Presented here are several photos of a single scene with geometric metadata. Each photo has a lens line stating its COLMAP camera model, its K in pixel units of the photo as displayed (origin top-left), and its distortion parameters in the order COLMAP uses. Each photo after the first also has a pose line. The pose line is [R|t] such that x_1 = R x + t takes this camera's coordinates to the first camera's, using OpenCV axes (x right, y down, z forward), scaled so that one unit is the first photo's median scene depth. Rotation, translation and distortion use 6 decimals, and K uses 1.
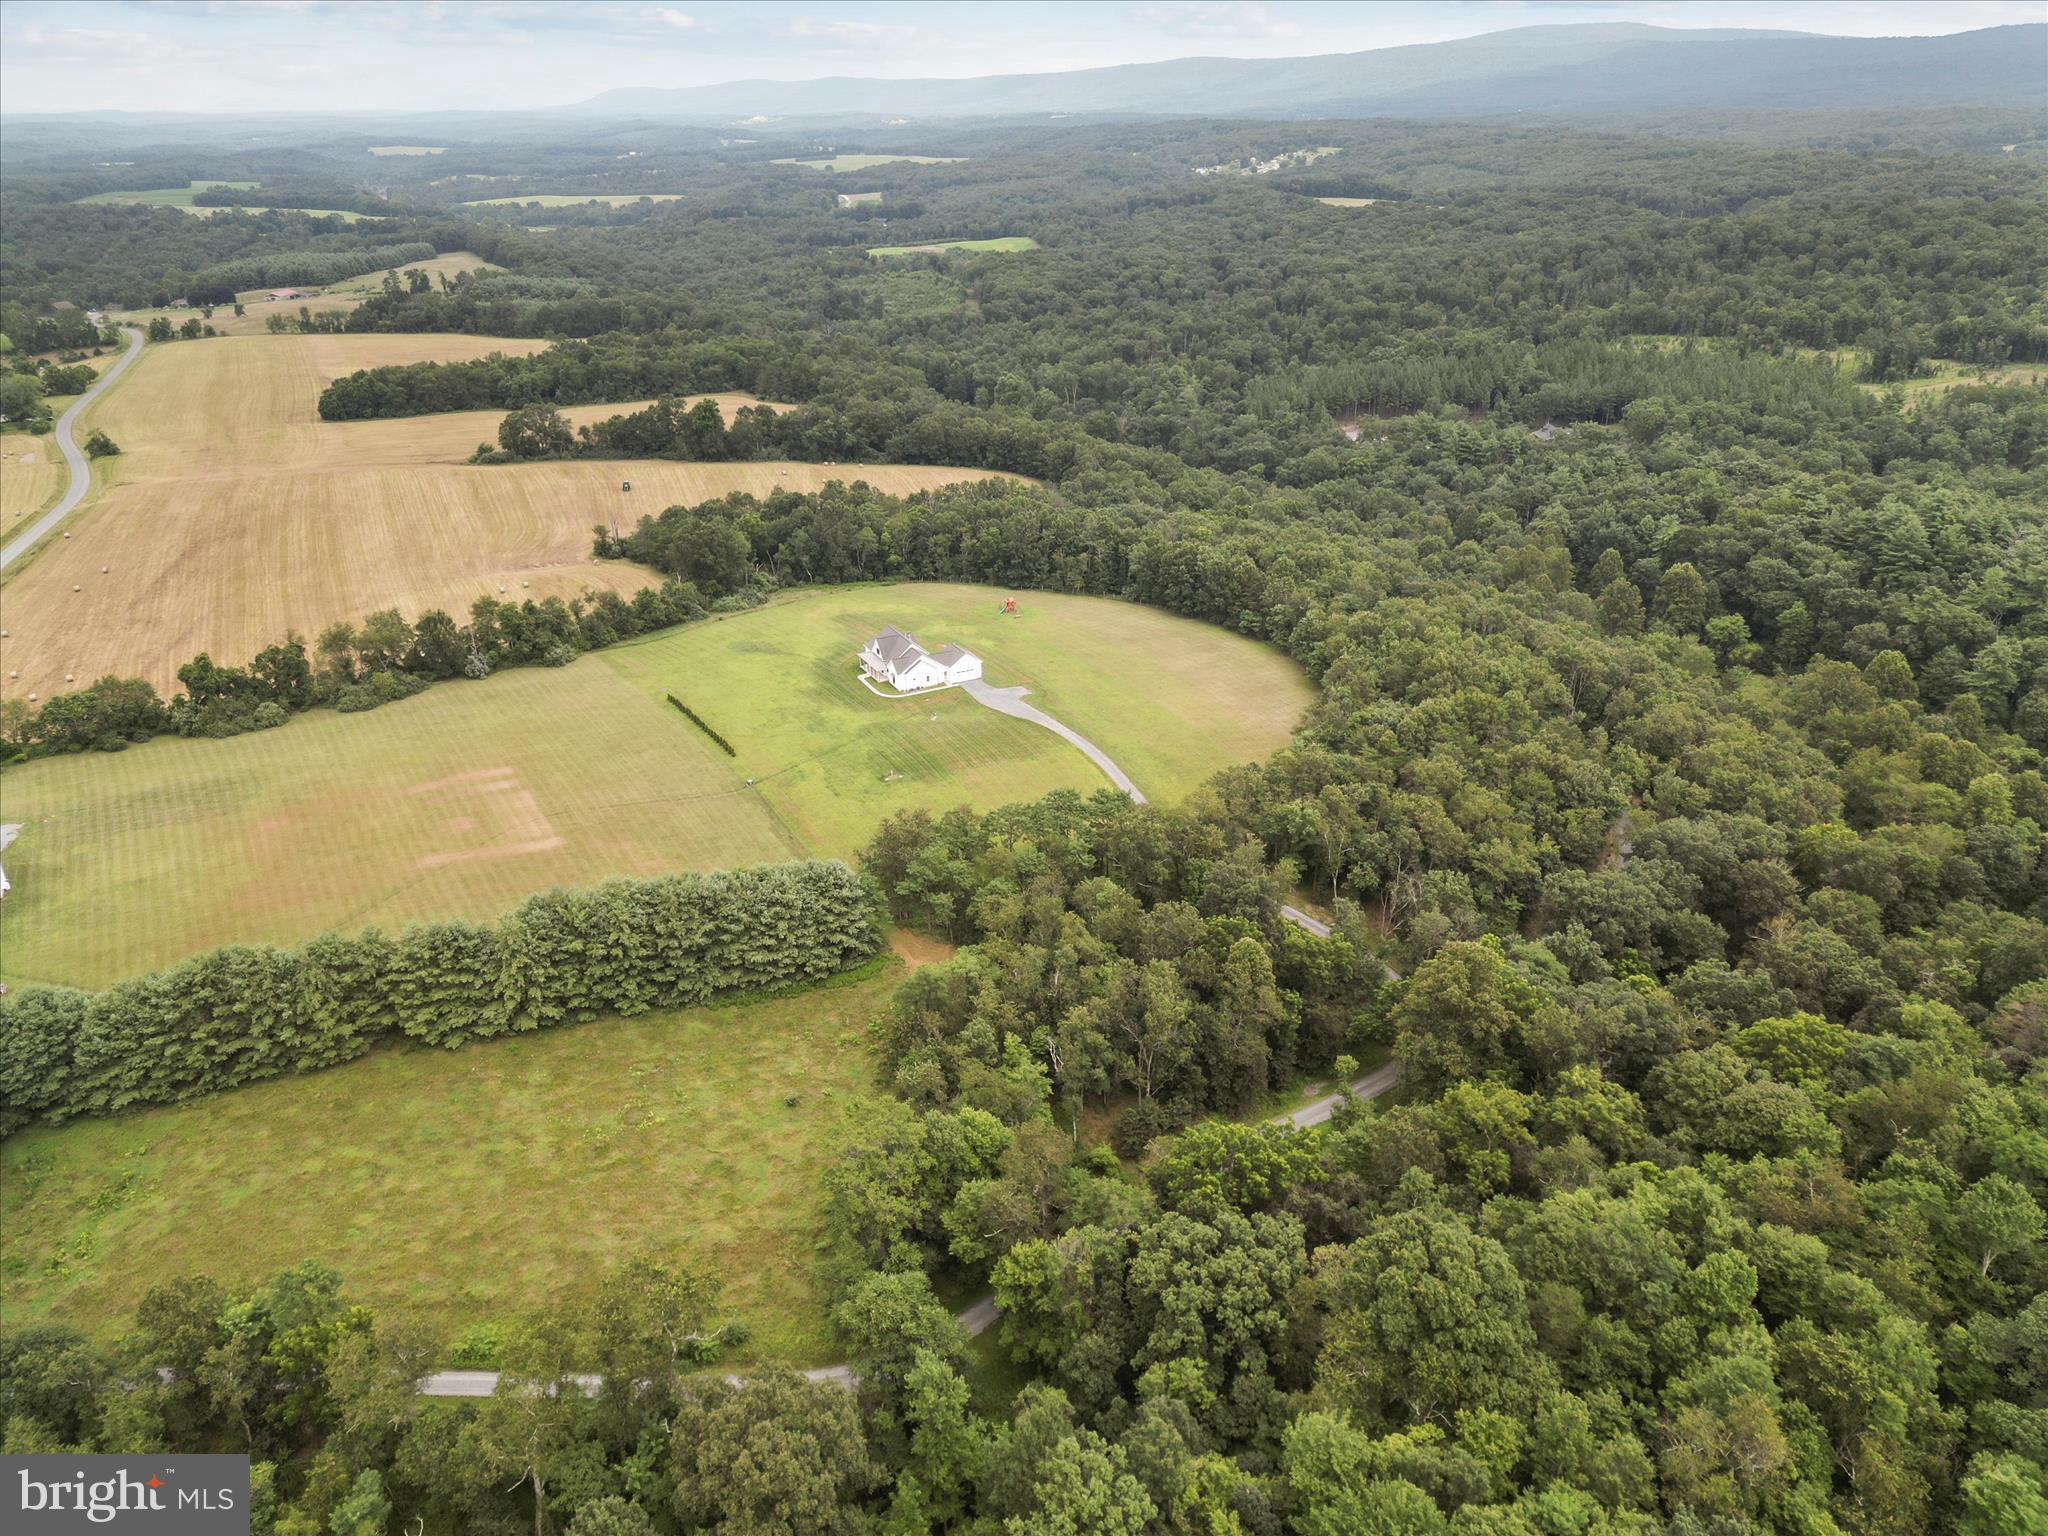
lens RADIAL K [[1436.3, 0, 1024.1], [0, 1436.3, 773.8], [0, 0, 1]] dist [0.076196, -0.070122]
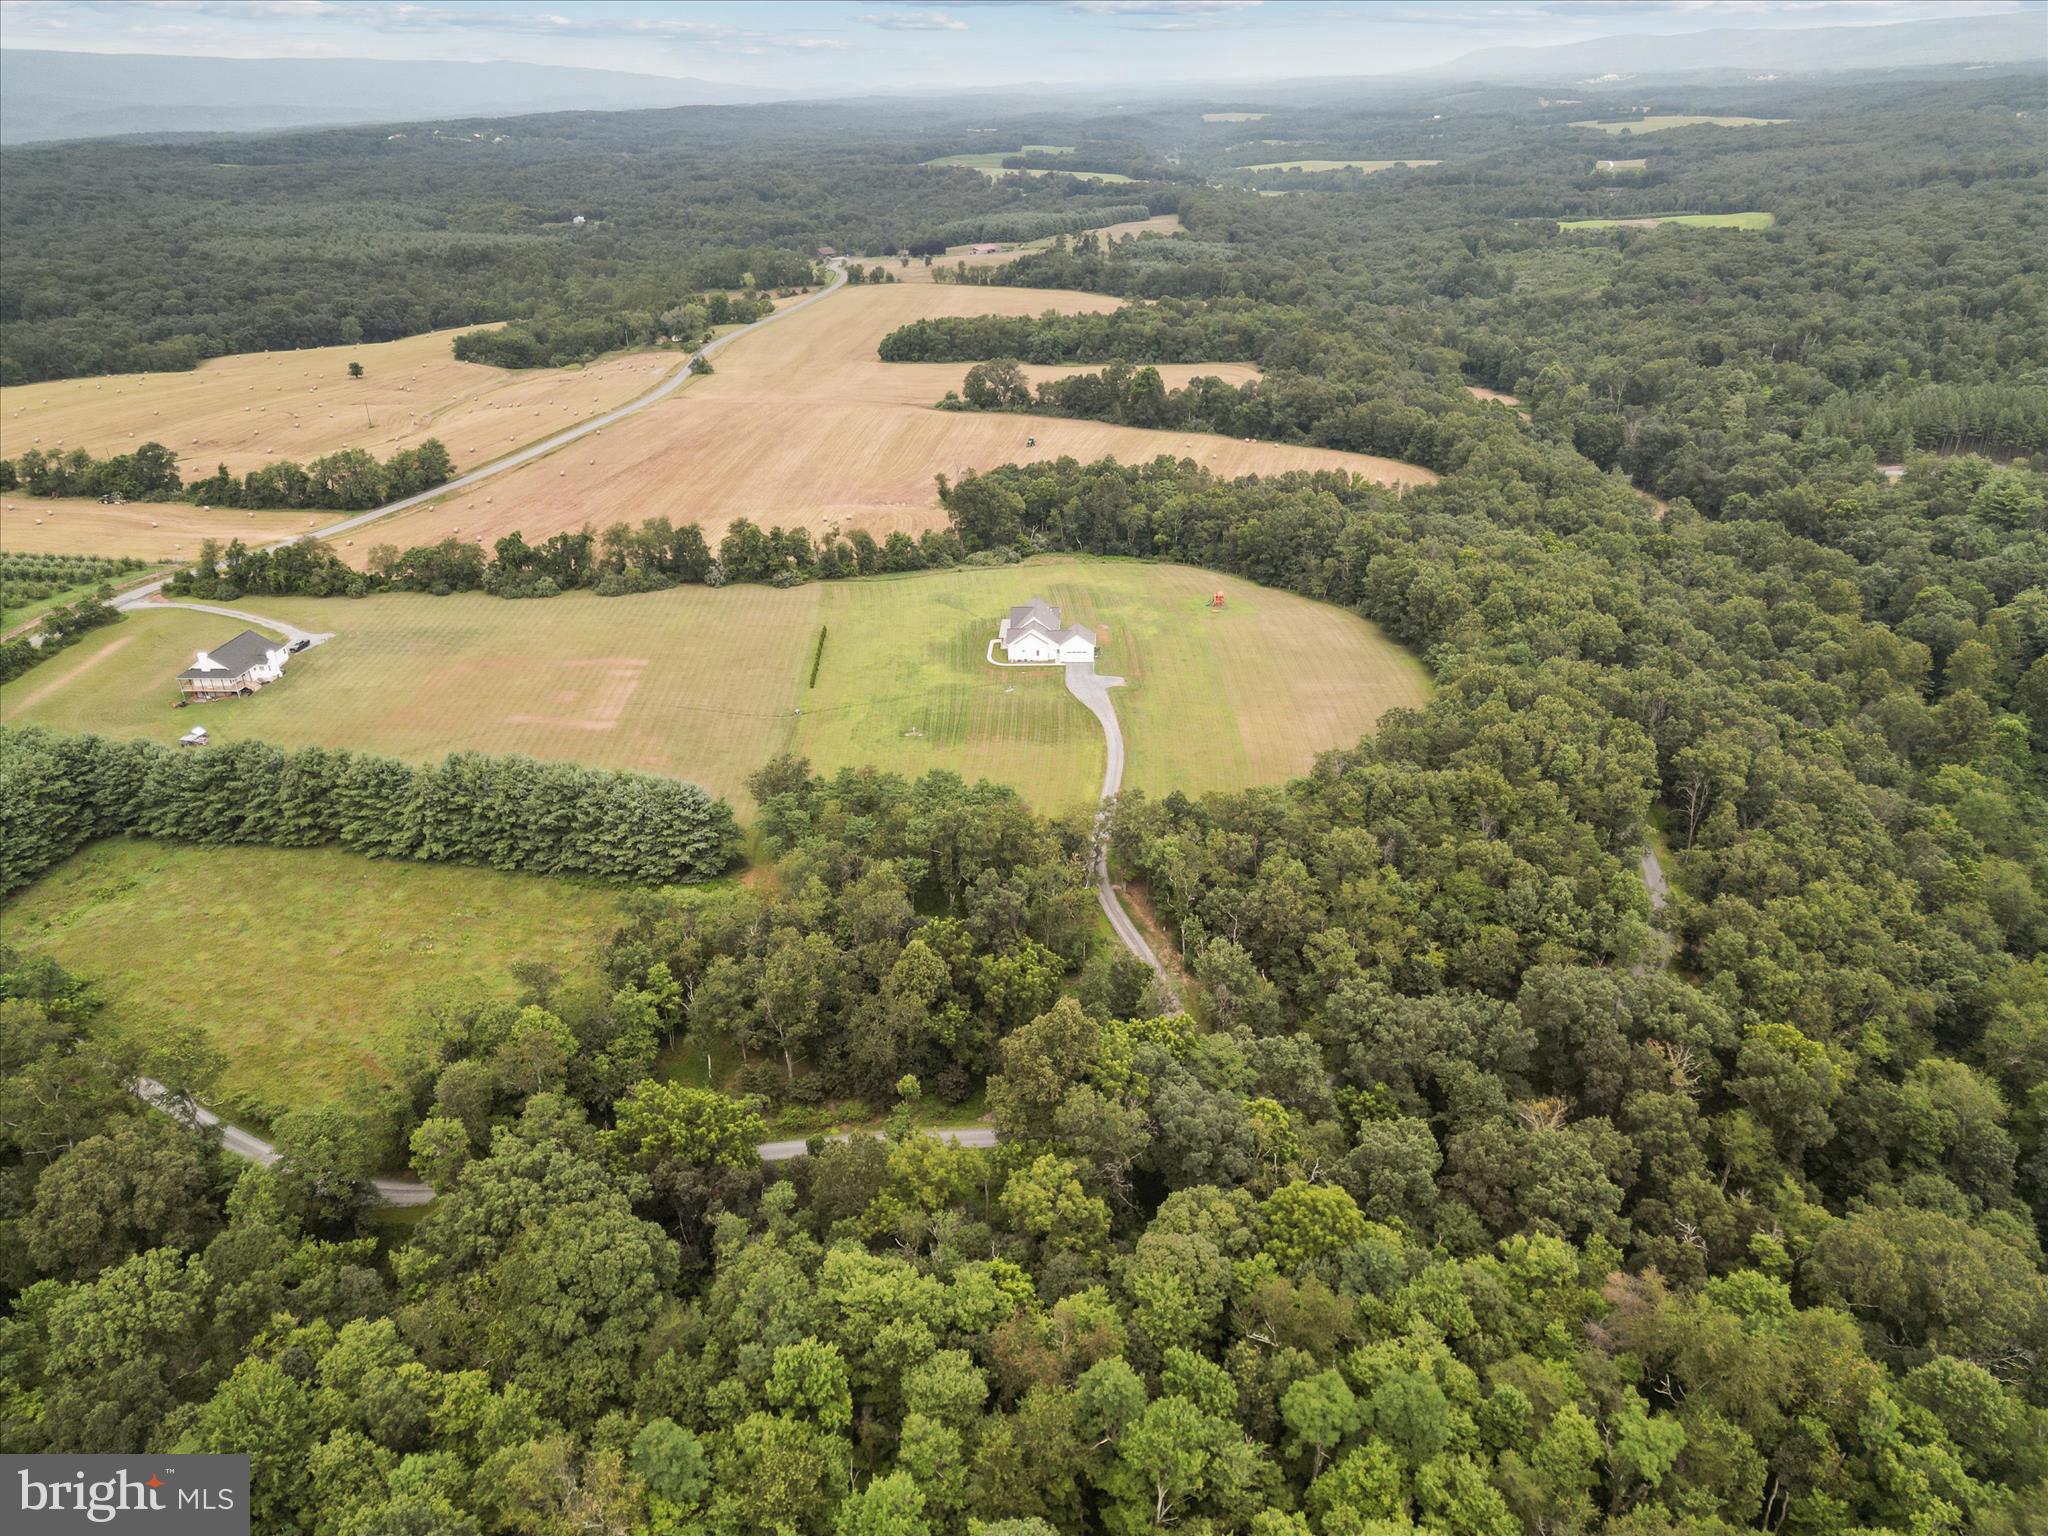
lens RADIAL K [[1436.3, 0, 1024.1], [0, 1436.3, 773.8], [0, 0, 1]] dist [0.076196, -0.070122]
pose [[0.860948, 0.214020, -0.461480, 0.249842], [-0.203986, 0.976306, 0.072219, -0.032961], [0.466002, 0.031958, 0.884206, 0.059889]]
